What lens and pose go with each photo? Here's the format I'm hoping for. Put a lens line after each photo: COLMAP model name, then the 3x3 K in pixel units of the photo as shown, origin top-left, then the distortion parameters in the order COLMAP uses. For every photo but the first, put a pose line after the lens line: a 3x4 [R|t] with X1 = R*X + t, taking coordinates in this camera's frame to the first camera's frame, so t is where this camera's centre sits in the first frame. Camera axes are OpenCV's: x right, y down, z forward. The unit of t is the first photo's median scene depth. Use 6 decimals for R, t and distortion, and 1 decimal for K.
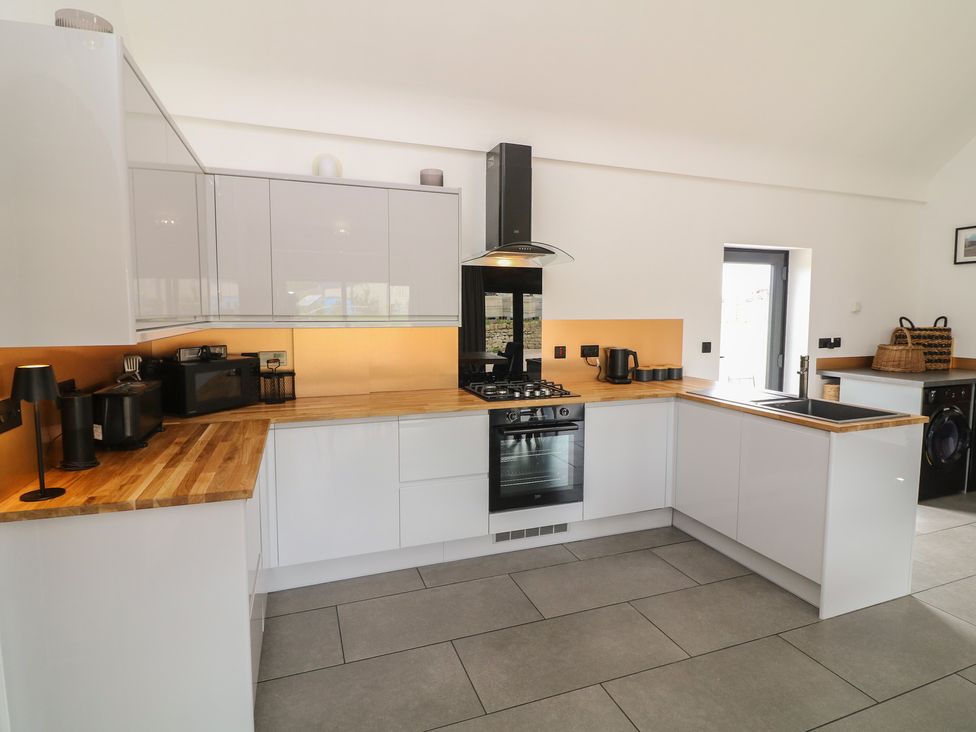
lens RADIAL K [[526.4, 0, 489.3], [0, 526.4, 357.6], [0, 0, 1]] dist [0.000892, -0.012947]
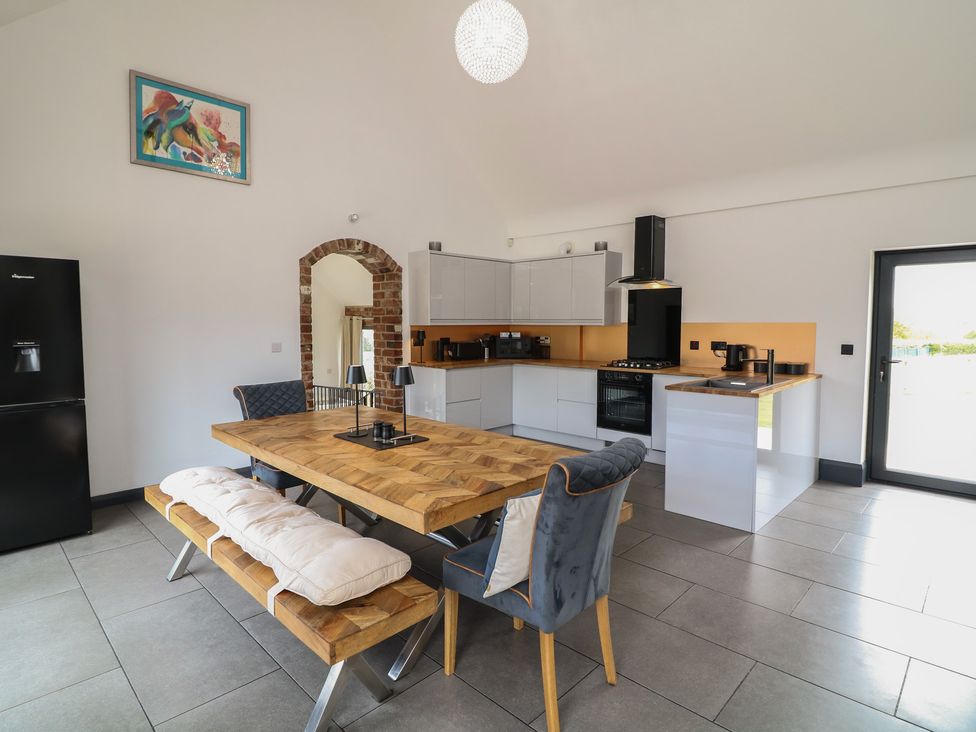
lens RADIAL K [[526.4, 0, 489.3], [0, 526.4, 357.6], [0, 0, 1]] dist [0.000892, -0.012947]
pose [[0.433344, 0.058835, -0.899306, 1.185221], [-0.081226, 0.996355, 0.026044, 0.031273], [0.897561, 0.061761, 0.436543, -0.122334]]
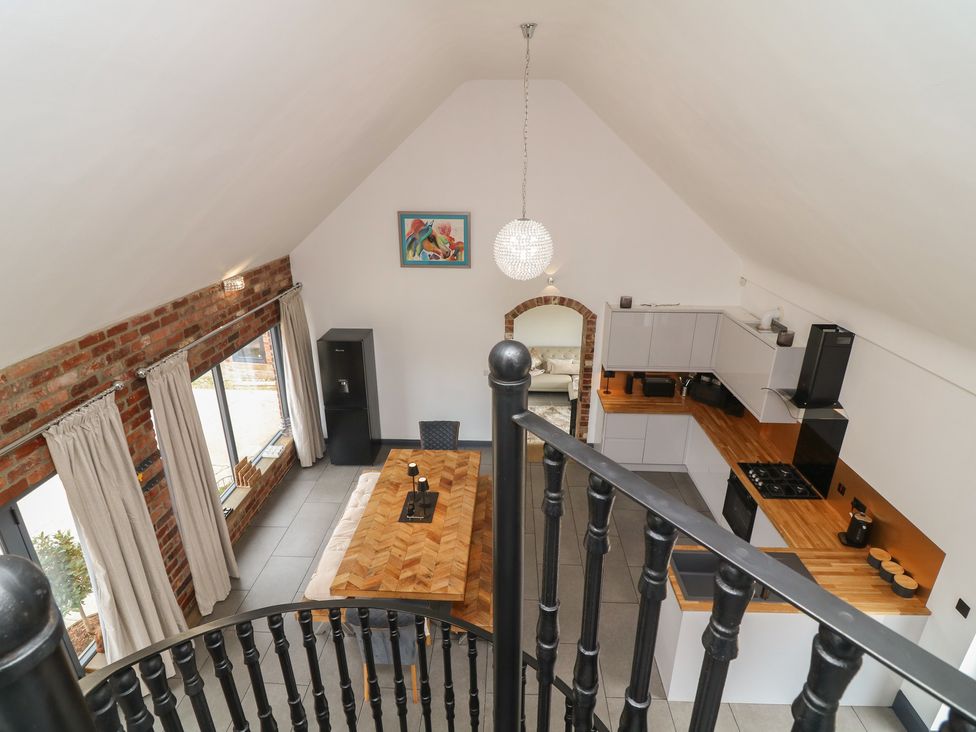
lens RADIAL K [[505.9, 0, 489.7], [0, 505.9, 354.2], [0, 0, 1]] dist [0.004383, -0.019675]
pose [[-0.383029, 0.315215, -0.868291, 1.361560], [-0.084044, 0.924186, 0.372581, -0.665274], [0.919905, 0.215684, -0.327498, 0.567471]]
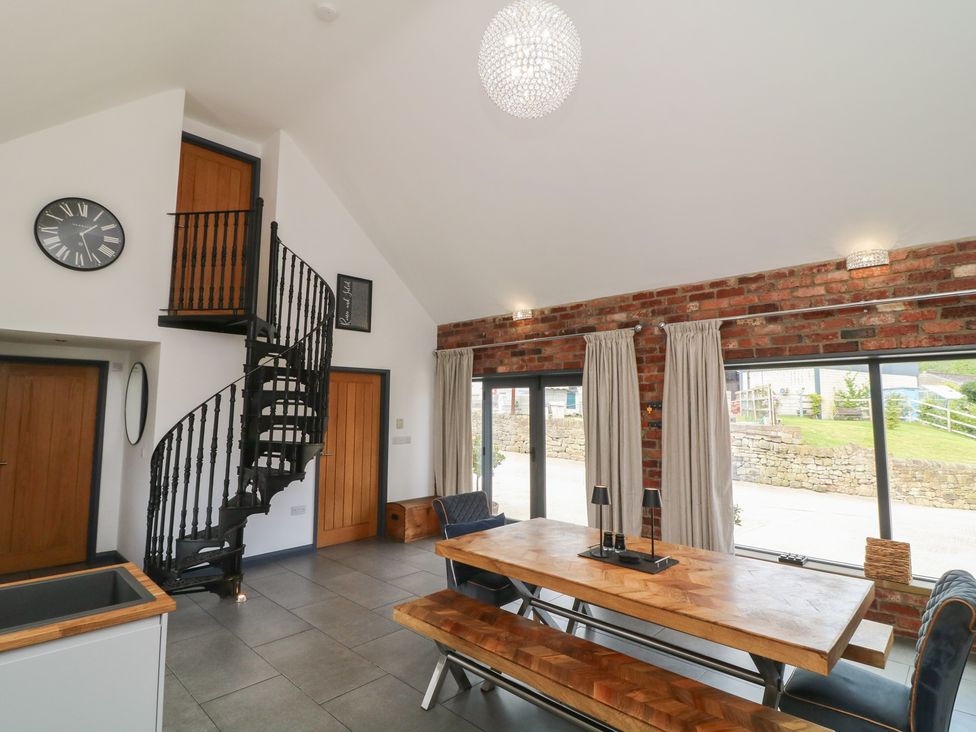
lens RADIAL K [[505.9, 0, 489.7], [0, 505.9, 354.2], [0, 0, 1]] dist [0.004383, -0.019675]
pose [[-0.443245, 0.089240, 0.891947, -0.139330], [0.075977, 0.995192, -0.061814, -0.092753], [-0.893175, 0.040369, -0.447894, 0.565831]]
